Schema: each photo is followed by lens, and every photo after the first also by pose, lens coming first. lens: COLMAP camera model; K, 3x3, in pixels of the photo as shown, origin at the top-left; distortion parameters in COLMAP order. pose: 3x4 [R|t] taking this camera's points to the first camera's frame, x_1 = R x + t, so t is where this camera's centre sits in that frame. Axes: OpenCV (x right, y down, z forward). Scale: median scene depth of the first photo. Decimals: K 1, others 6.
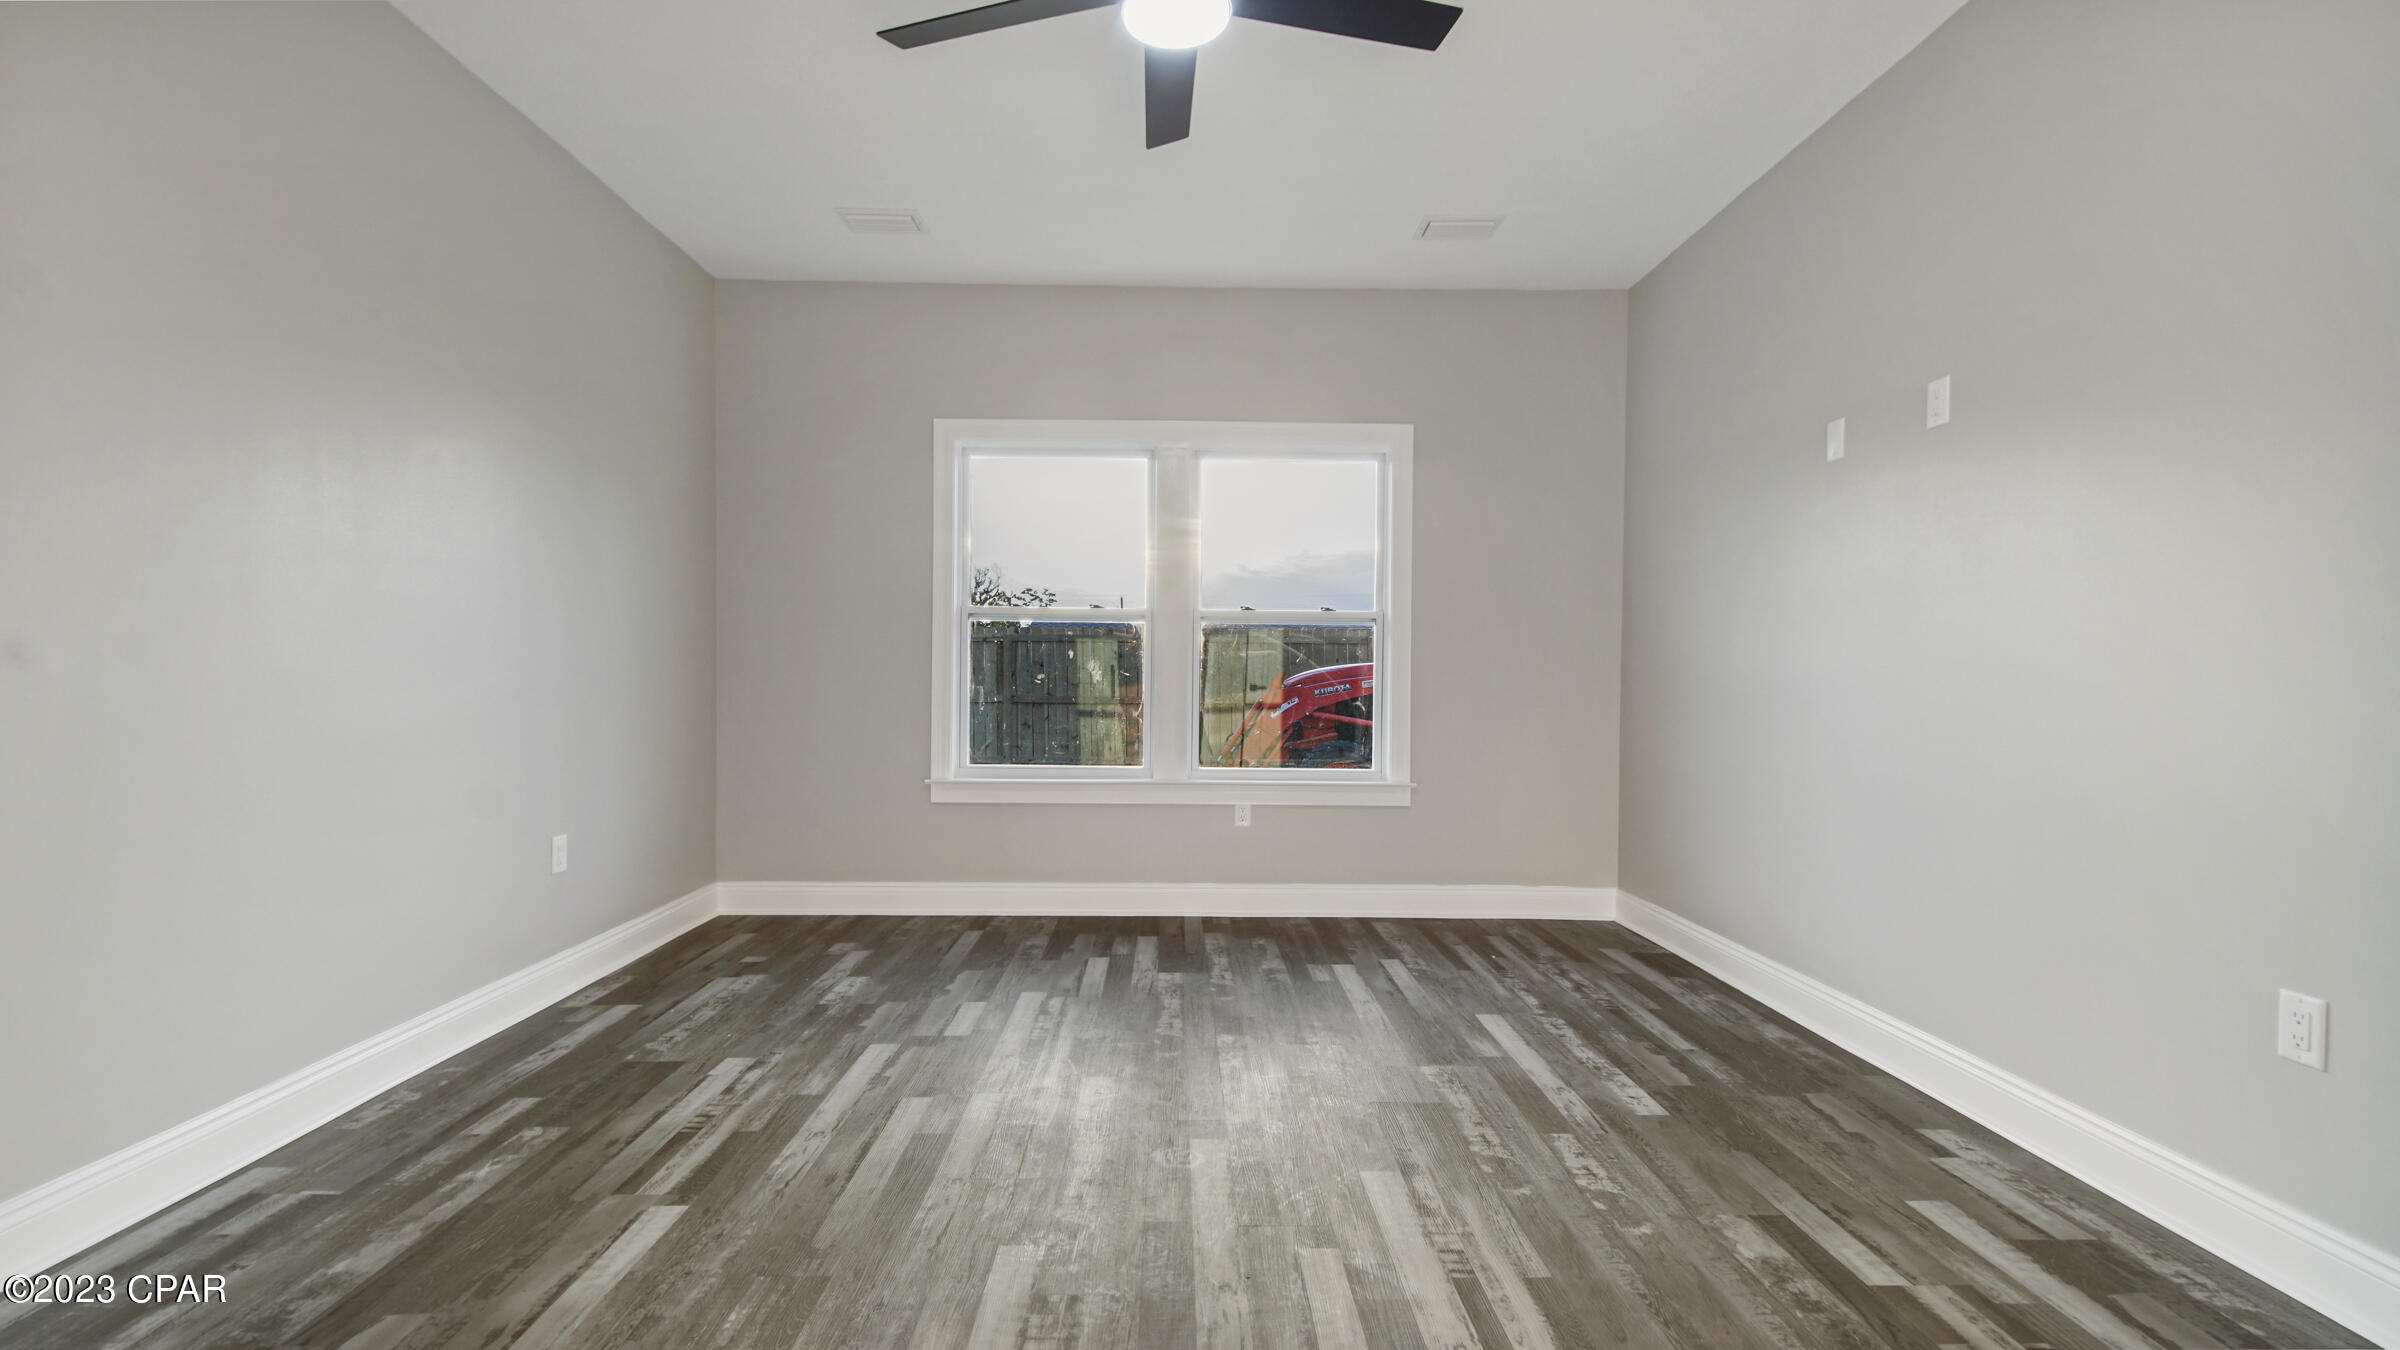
lens RADIAL K [[1064.2, 0, 1200.0], [0, 1064.2, 675.0], [0, 0, 1]] dist [0.049829, -0.025376]
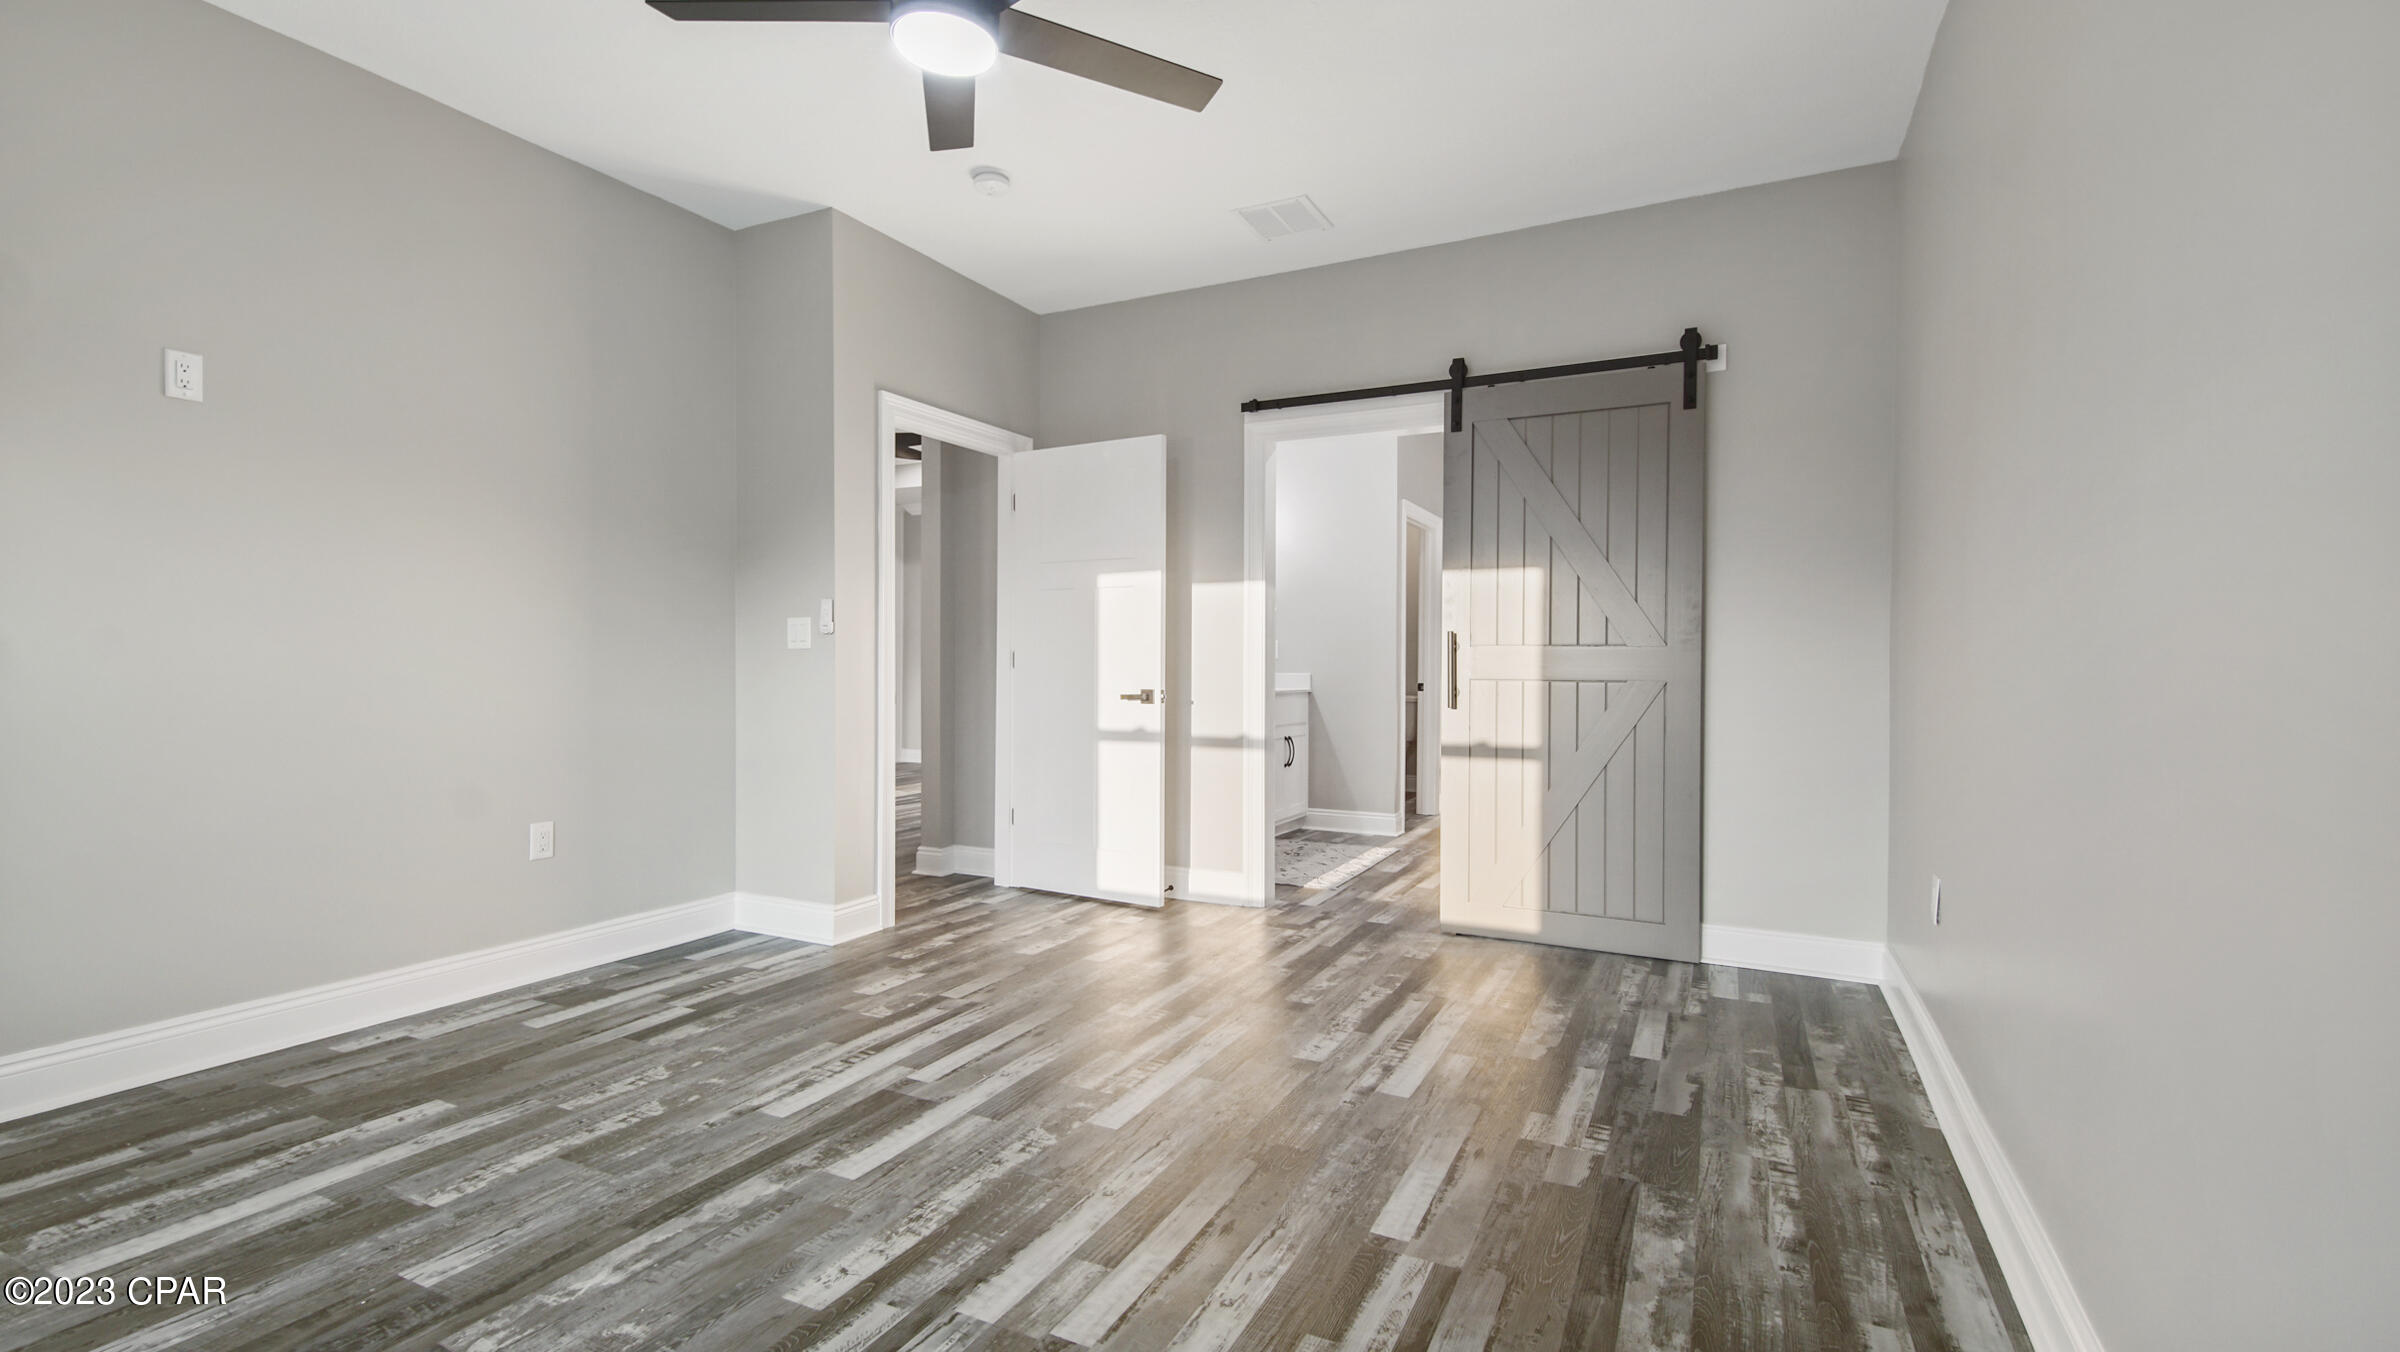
lens RADIAL K [[1064.2, 0, 1200.0], [0, 1064.2, 676.0], [0, 0, 1]] dist [0.049829, -0.025376]
pose [[-0.890945, -0.018427, 0.453736, -0.722877], [-0.014529, 0.999822, 0.012075, 0.000928], [-0.453878, 0.004166, -0.891054, 1.815331]]
